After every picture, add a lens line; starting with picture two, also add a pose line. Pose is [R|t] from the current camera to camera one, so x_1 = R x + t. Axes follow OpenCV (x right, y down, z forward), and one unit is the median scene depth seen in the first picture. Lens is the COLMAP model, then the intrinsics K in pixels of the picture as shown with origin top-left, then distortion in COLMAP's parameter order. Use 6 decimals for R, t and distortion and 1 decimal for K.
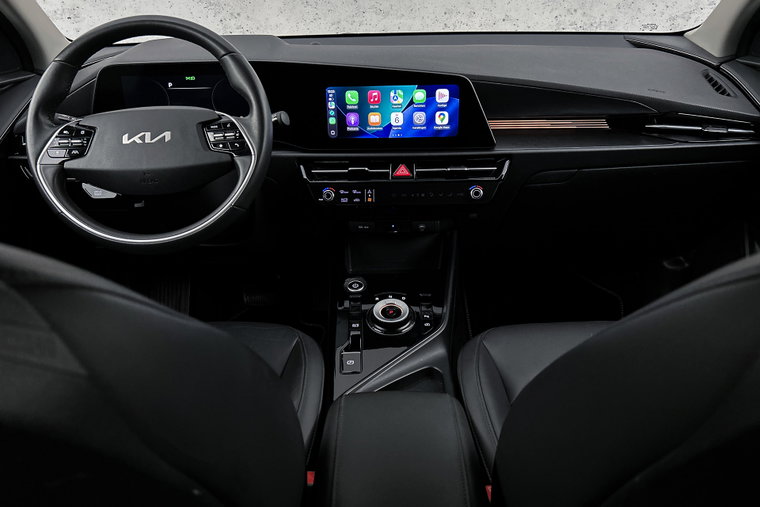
lens RADIAL K [[587.7, 0, 374.6], [0, 587.7, 267.5], [0, 0, 1]] dist [0.052814, -0.054296]
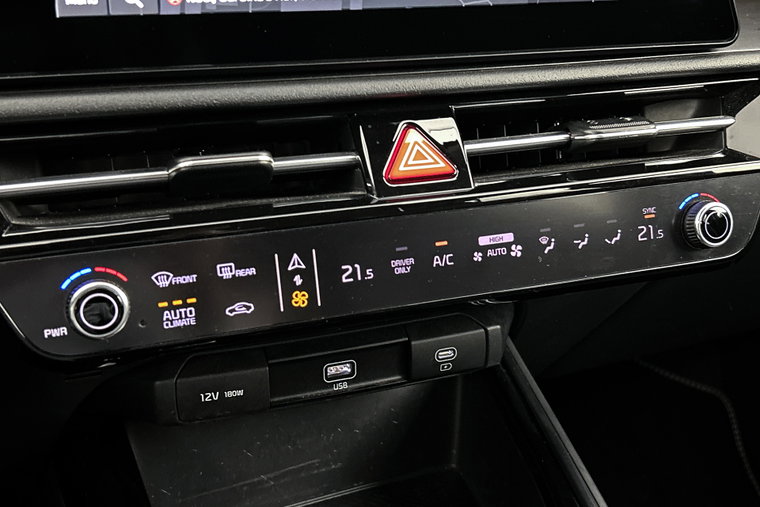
lens RADIAL K [[985.4, 0, 413.2], [0, 985.4, 264.0], [0, 0, 1]] dist [0.096316, 0.000000]
pose [[0.891566, -0.124586, 0.435417, -0.131536], [0.124278, 0.991814, 0.029315, -0.137268], [-0.435505, 0.027977, 0.899751, 0.671287]]
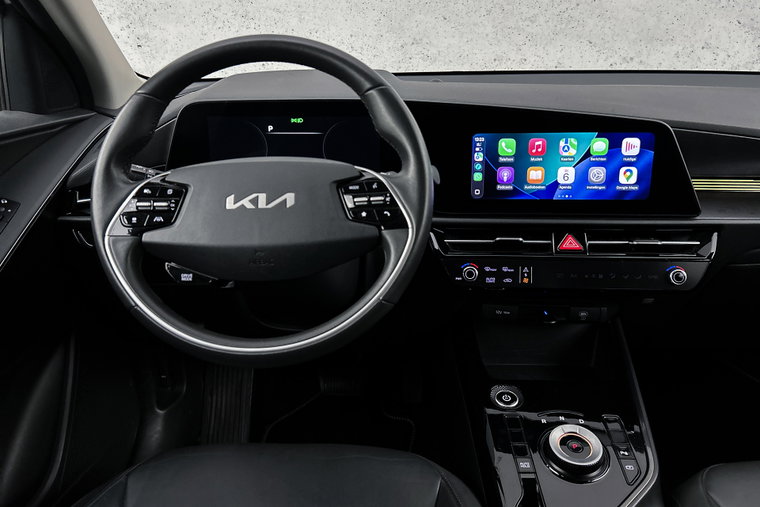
lens RADIAL K [[587.7, 0, 372.6], [0, 587.7, 251.0], [0, 0, 1]] dist [0.052814, -0.054296]
pose [[0.999536, 0.019911, -0.023039, -0.191447], [-0.022078, 0.994944, -0.097976, -0.076828], [0.020971, 0.098439, 0.994922, 0.252992]]
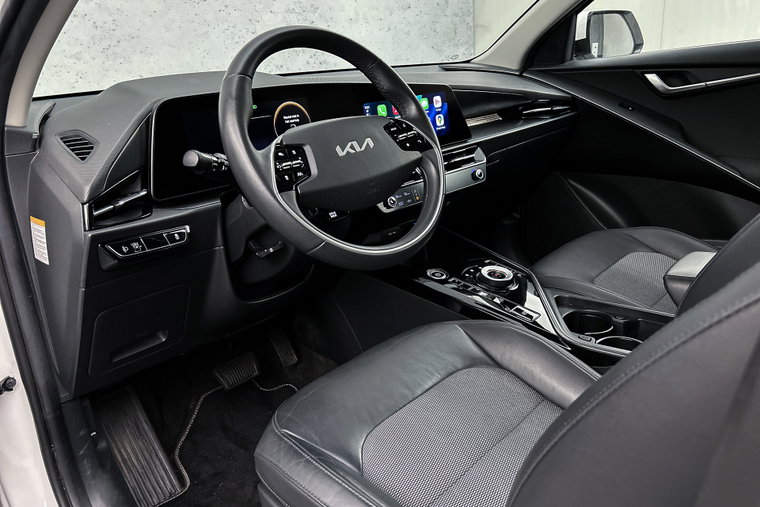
lens RADIAL K [[587.7, 0, 394.5], [0, 587.7, 259.8], [0, 0, 1]] dist [0.052814, -0.054296]
pose [[0.665399, -0.266627, 0.697248, -0.854977], [0.373326, 0.927699, -0.001523, -0.023356], [-0.646430, 0.261314, 0.716829, 0.277954]]
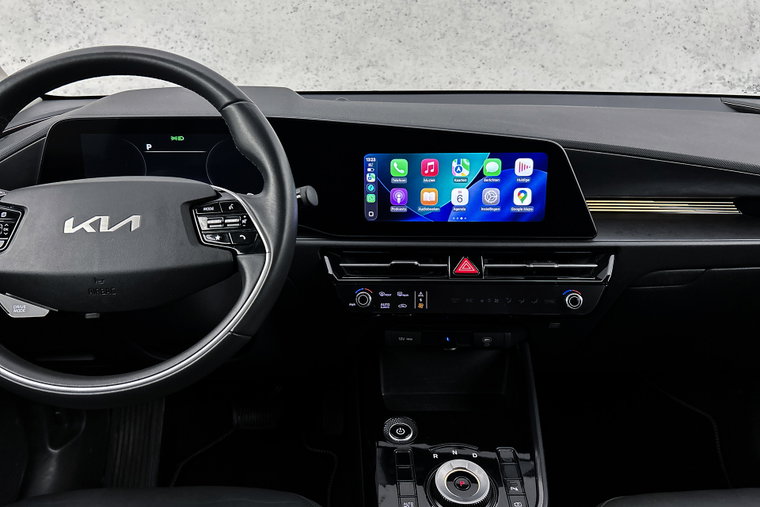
lens RADIAL K [[587.7, 0, 375.5], [0, 587.7, 251.6], [0, 0, 1]] dist [0.052814, -0.054296]
pose [[0.999630, 0.013324, 0.023733, -0.083695], [-0.010053, 0.991066, -0.132989, -0.087451], [-0.025293, 0.132702, 0.990833, 0.291748]]
